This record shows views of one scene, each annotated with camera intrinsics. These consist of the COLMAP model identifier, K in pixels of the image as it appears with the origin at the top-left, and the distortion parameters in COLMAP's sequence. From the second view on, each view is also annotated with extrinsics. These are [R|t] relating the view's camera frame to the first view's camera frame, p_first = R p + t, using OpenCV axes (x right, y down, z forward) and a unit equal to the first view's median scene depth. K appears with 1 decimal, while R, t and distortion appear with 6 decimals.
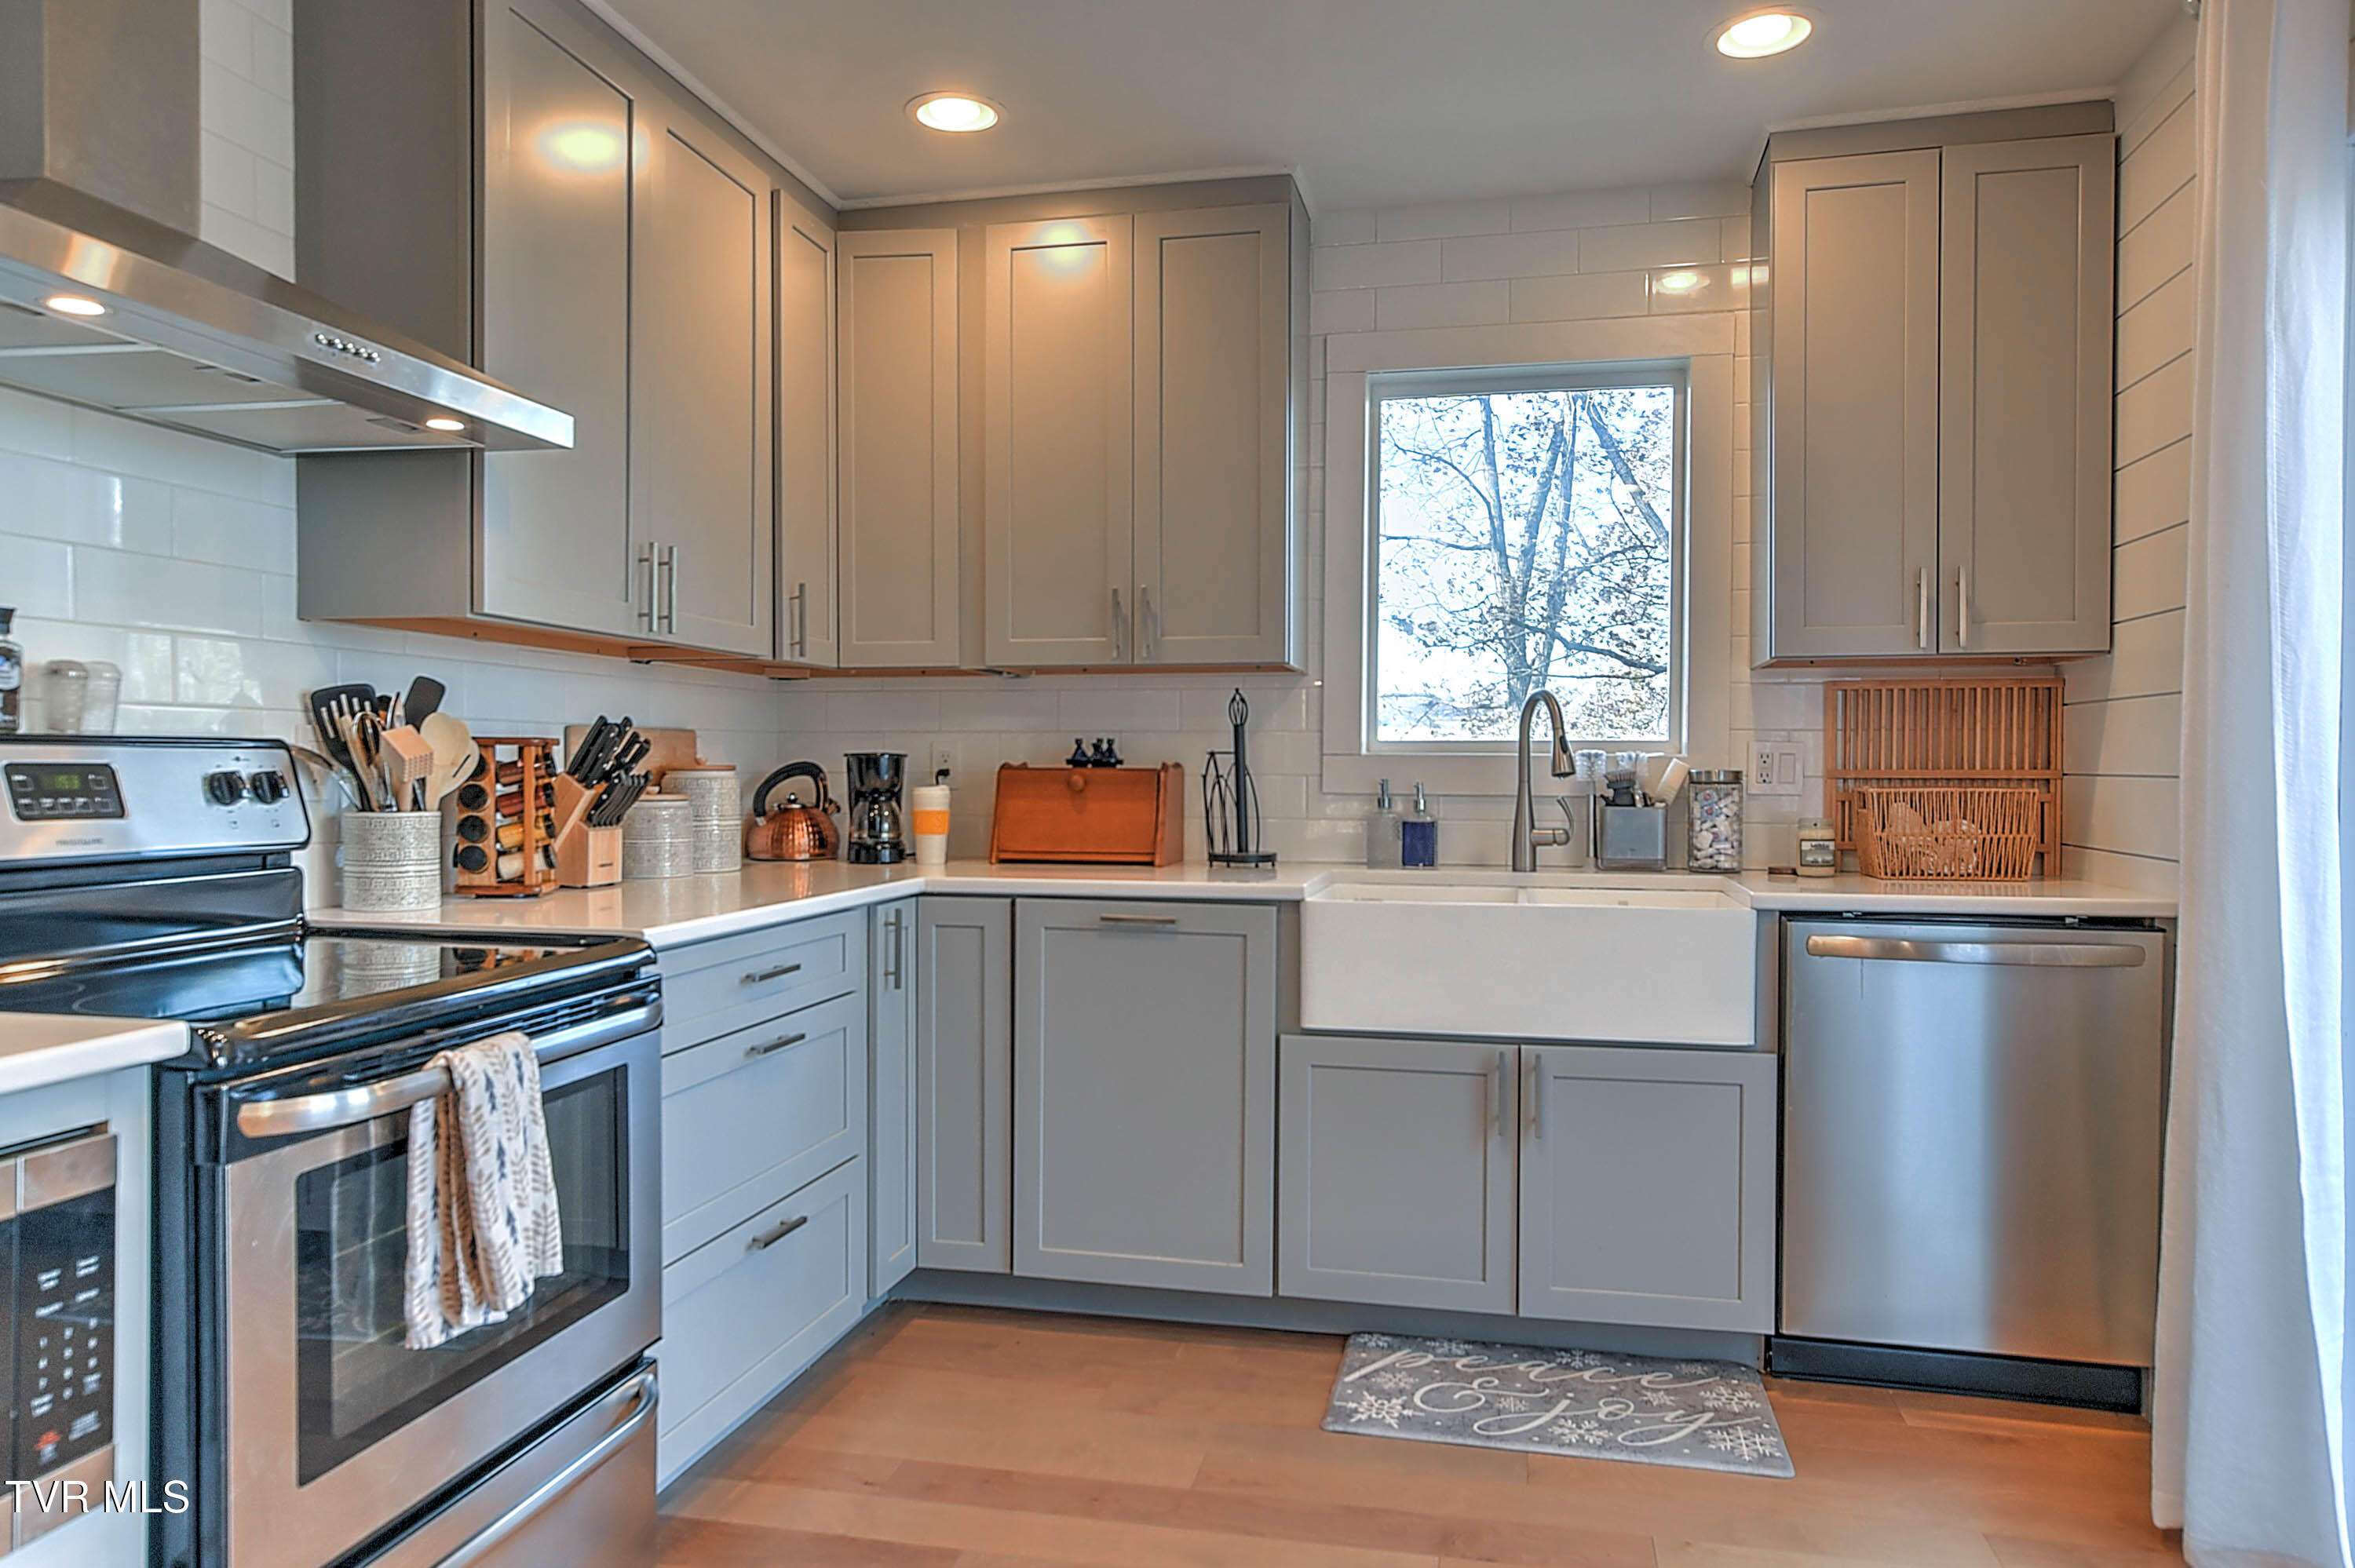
lens RADIAL K [[1568.5, 0, 1170.5], [0, 1568.5, 787.1], [0, 0, 1]] dist [0.005866, 0.017978]
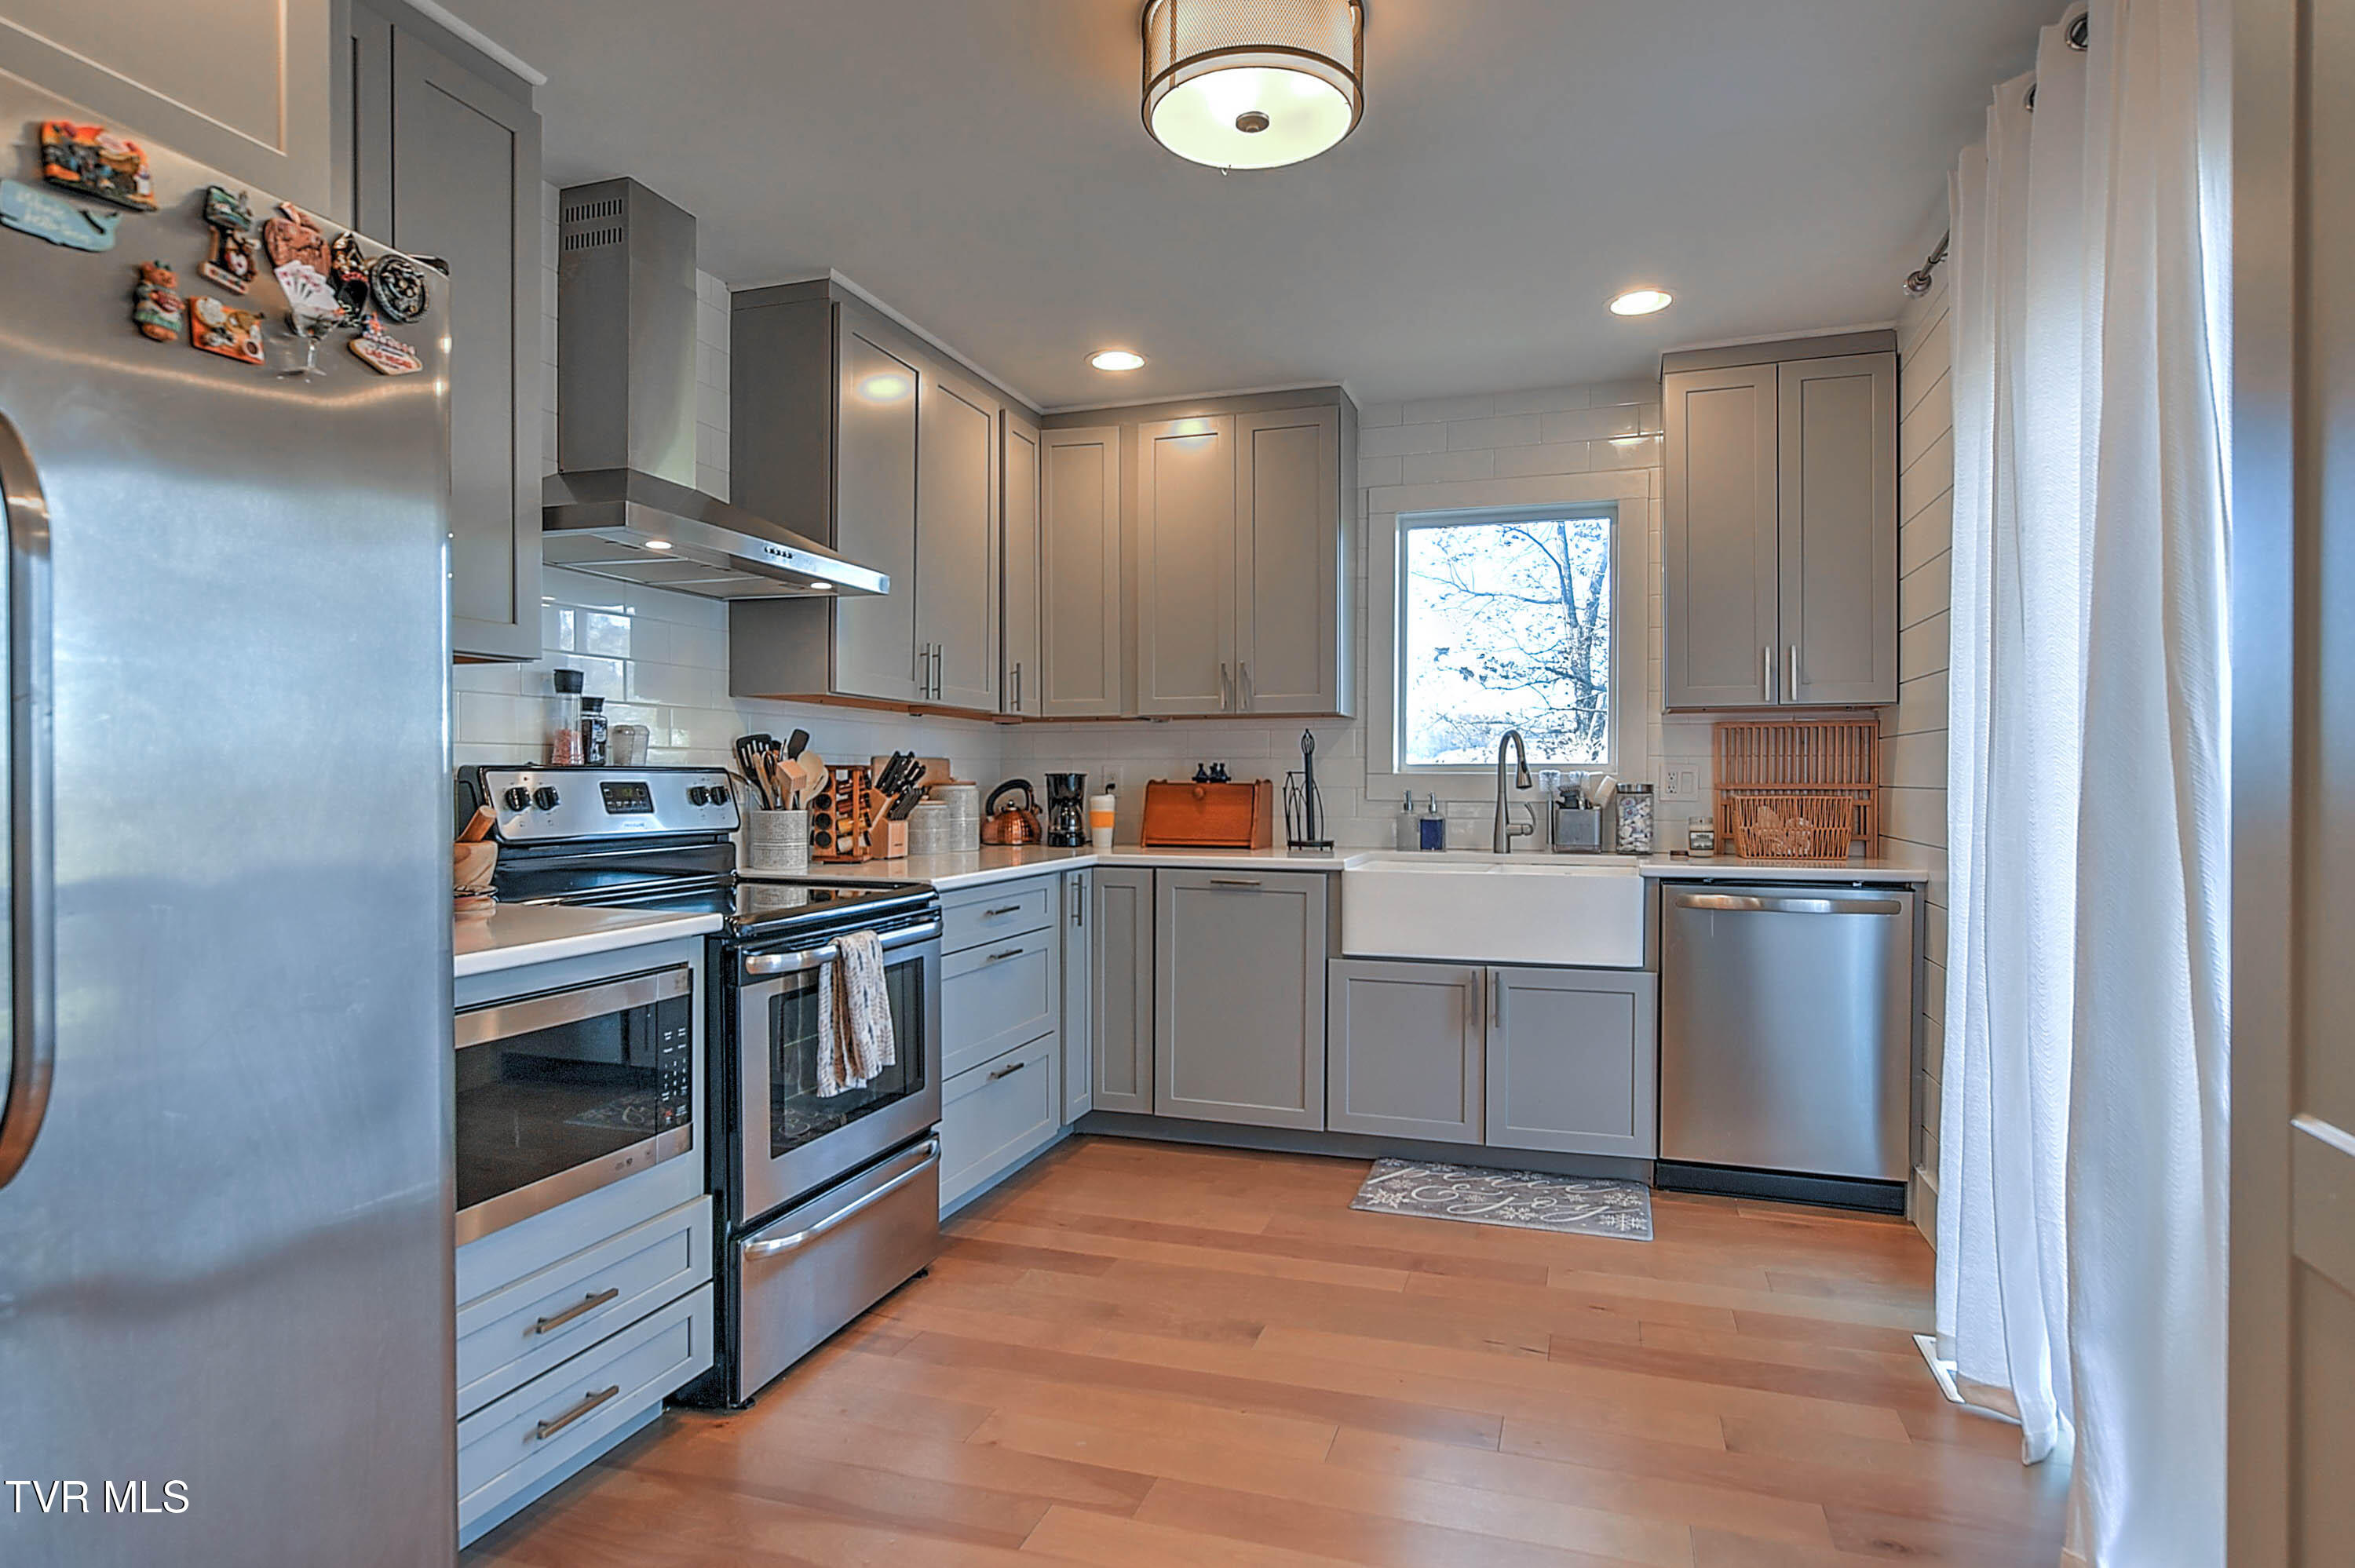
lens RADIAL K [[1286.8, 0, 1177.4], [0, 1286.8, 784.6], [0, 0, 1]] dist [0.000805, -0.000567]
pose [[0.995151, -0.001399, -0.098345, 0.047311], [0.000415, 0.999950, -0.010031, 0.001791], [0.098355, 0.009941, 0.995102, -0.256633]]
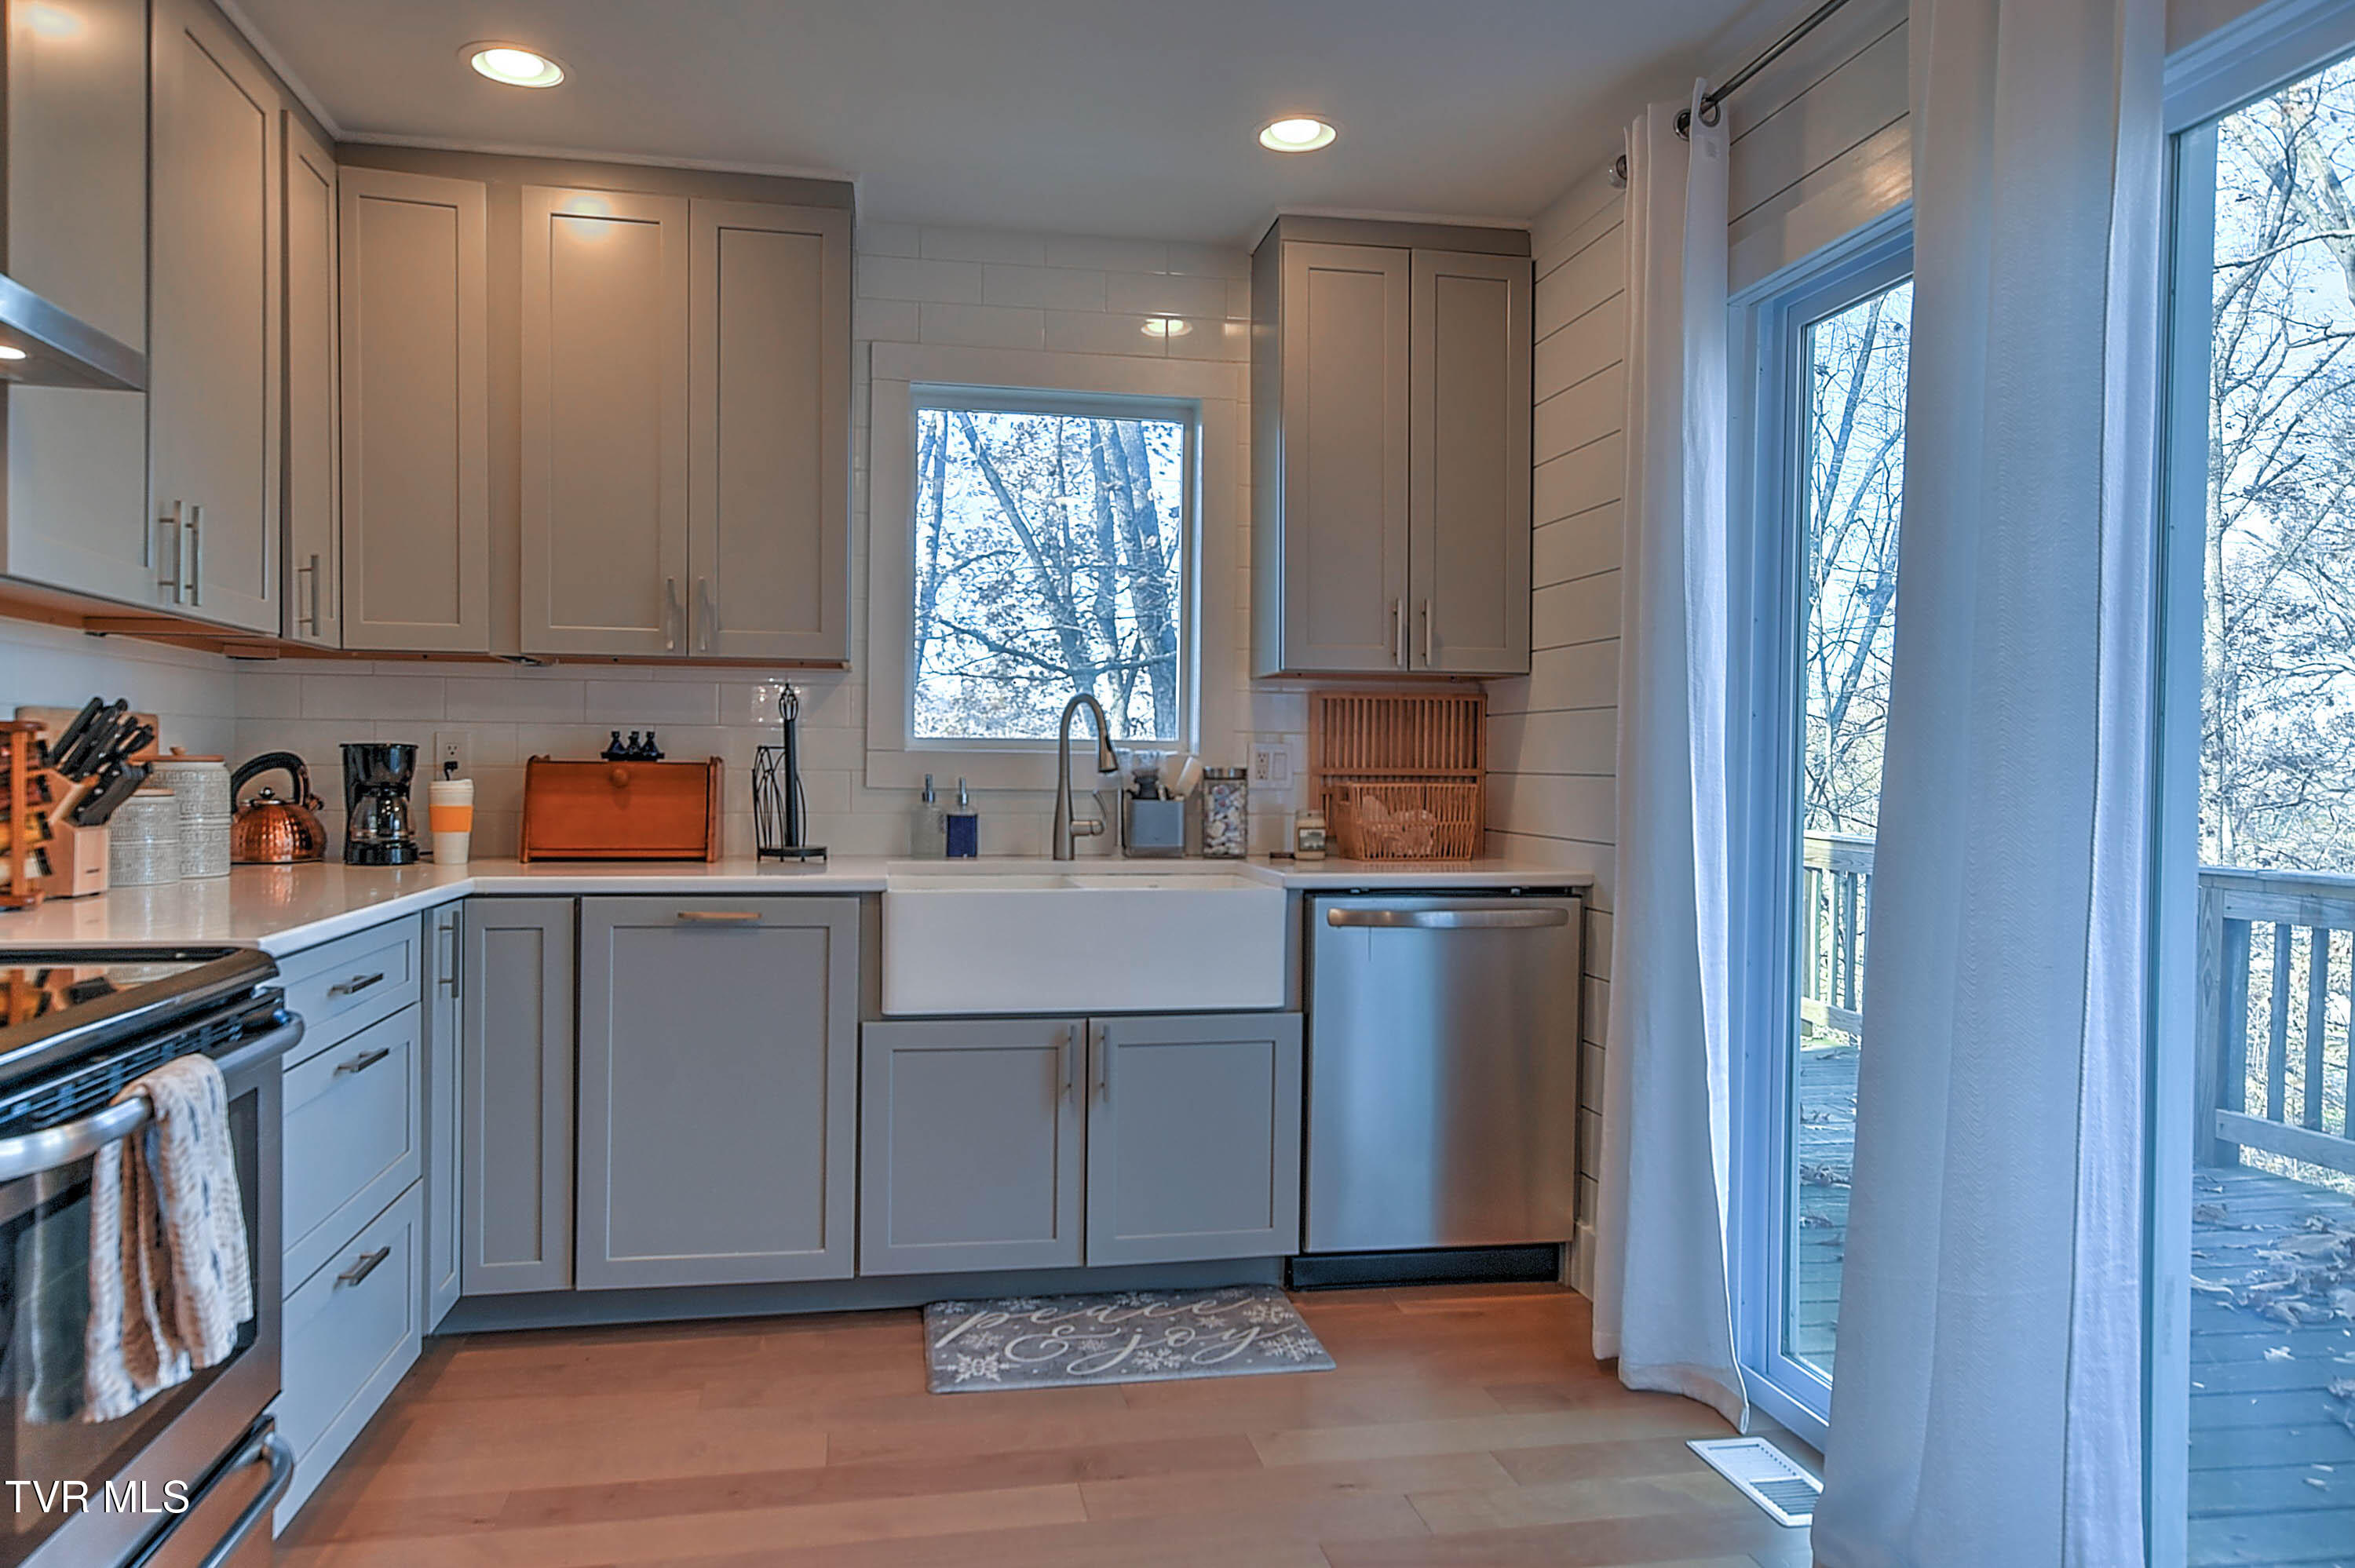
lens RADIAL K [[1568.5, 0, 1168.8], [0, 1568.5, 783.2], [0, 0, 1]] dist [0.005866, 0.017978]
pose [[0.918596, 0.001564, 0.395194, -0.153013], [-0.001973, 0.999998, 0.000627, -0.000135], [-0.395193, -0.001355, 0.918597, -0.024490]]
